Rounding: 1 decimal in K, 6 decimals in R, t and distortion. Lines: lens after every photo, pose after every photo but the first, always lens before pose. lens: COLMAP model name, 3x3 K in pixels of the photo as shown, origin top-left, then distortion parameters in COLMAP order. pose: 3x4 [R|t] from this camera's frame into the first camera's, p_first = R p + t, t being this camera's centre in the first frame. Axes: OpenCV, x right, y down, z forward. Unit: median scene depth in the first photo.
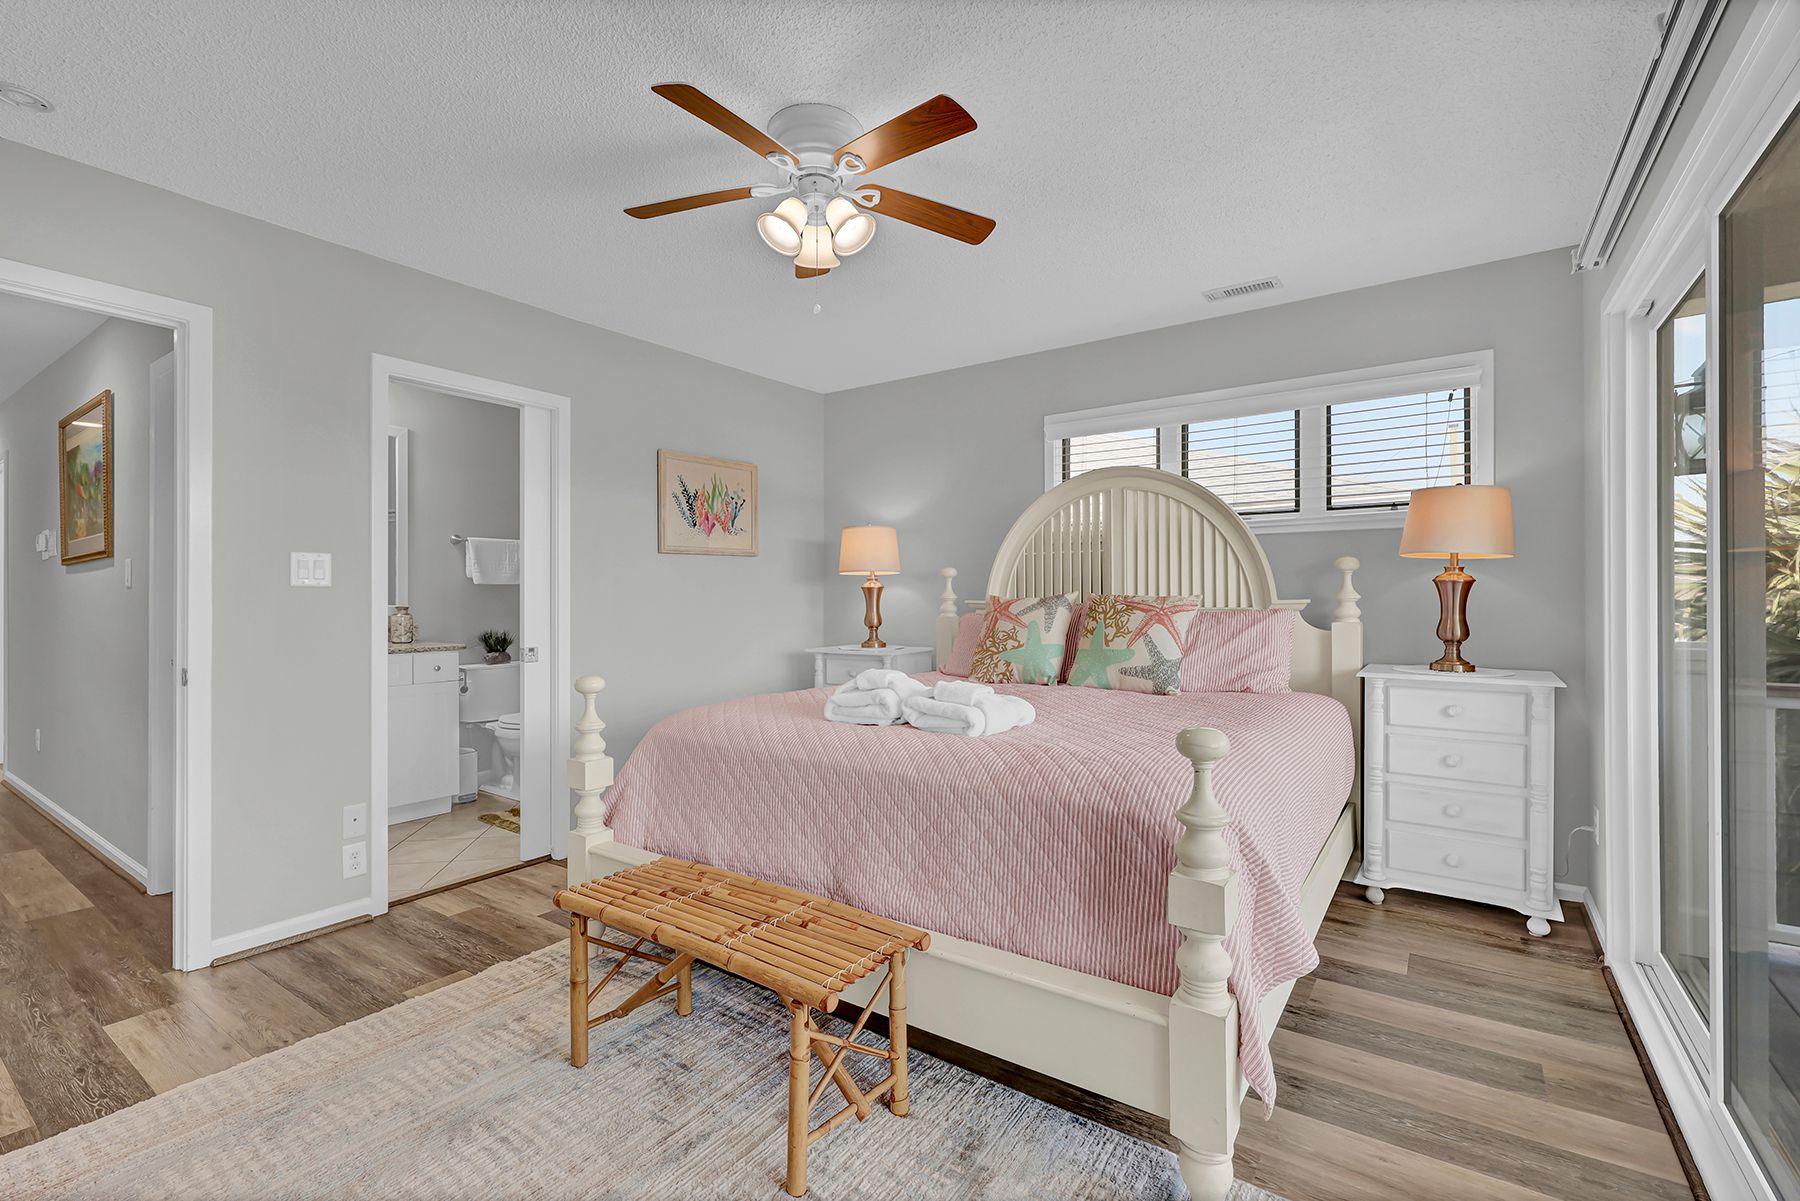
lens RADIAL K [[782.9, 0, 904.9], [0, 782.9, 594.9], [0, 0, 1]] dist [0.002764, 0.000258]
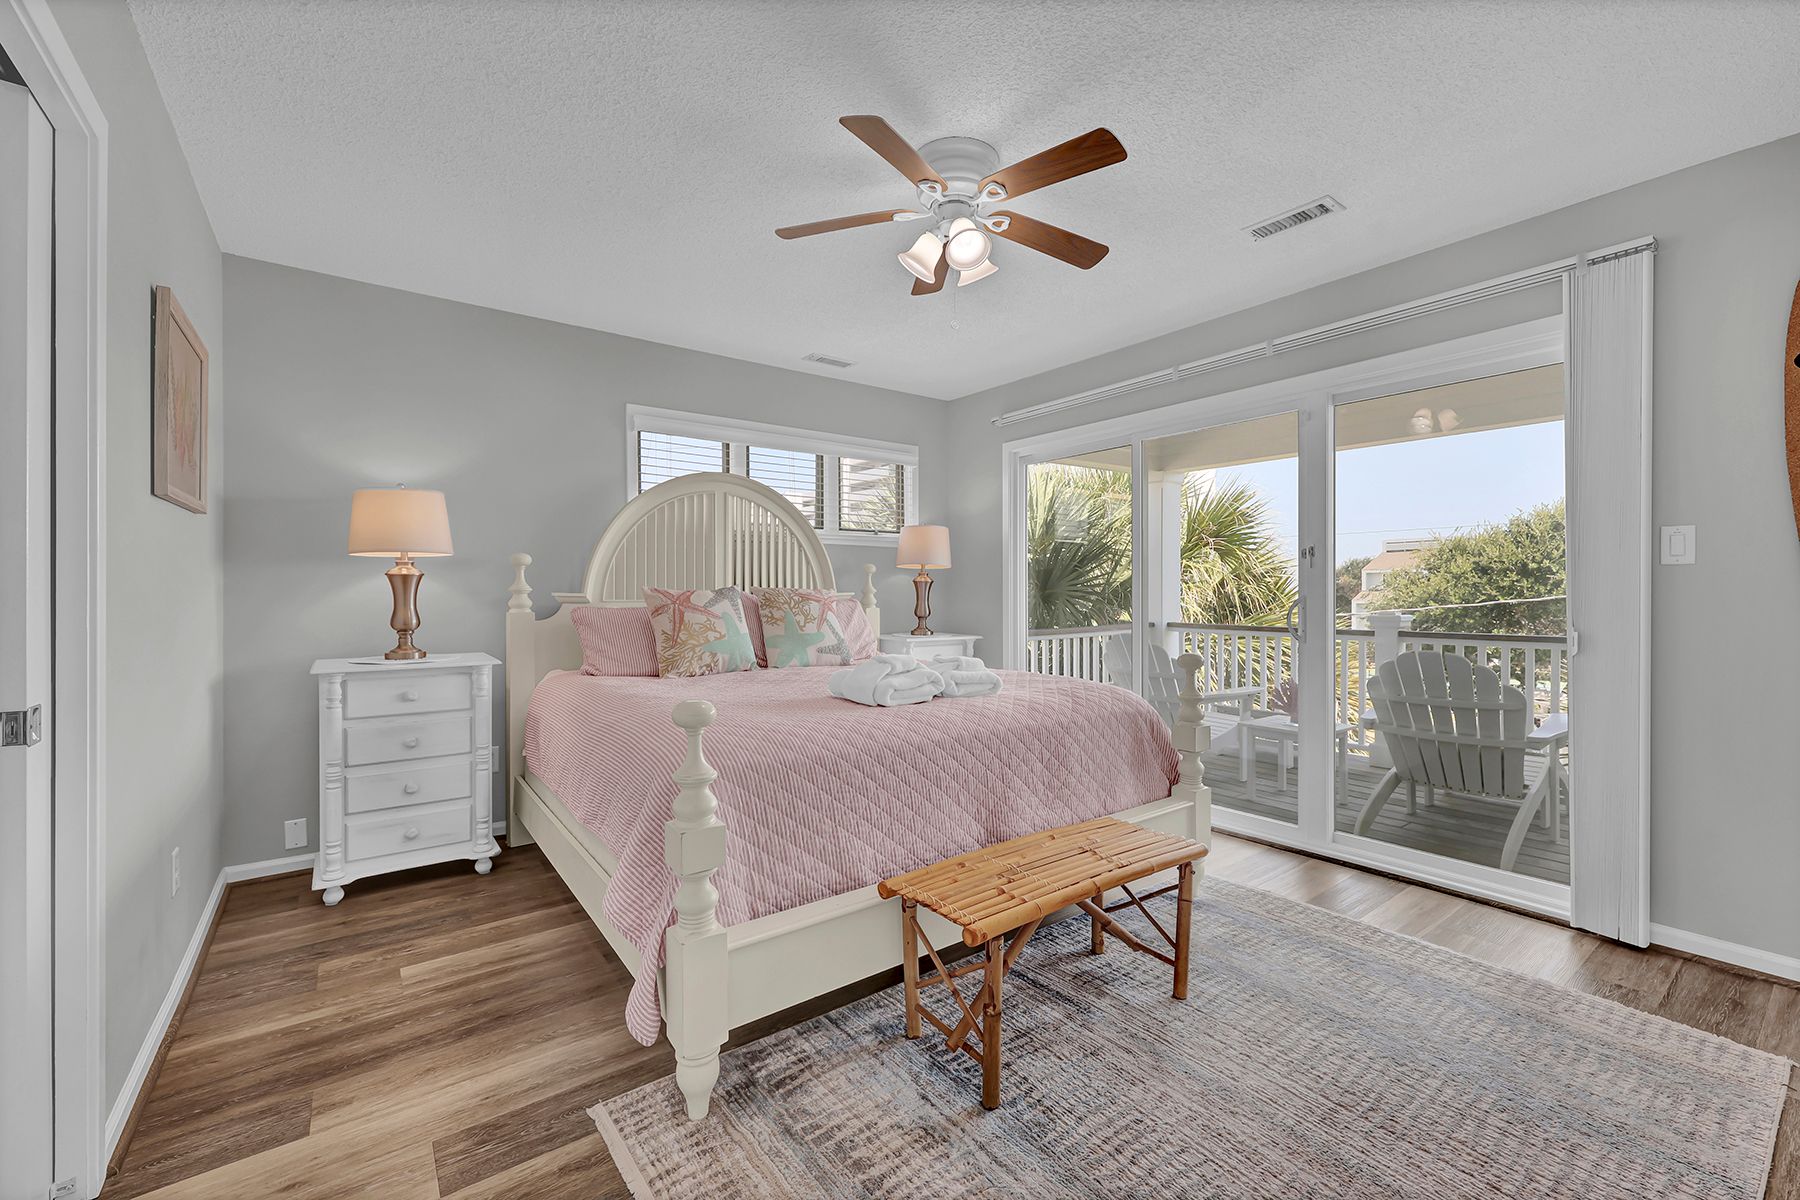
lens RADIAL K [[737.8, 0, 903.8], [0, 737.8, 595.1], [0, 0, 1]] dist [0.001506, 0.000341]
pose [[0.311829, -0.001643, 0.950137, -0.670130], [-0.006372, 0.999972, 0.003821, 0.004594], [-0.950117, -0.007245, 0.311810, 0.442802]]
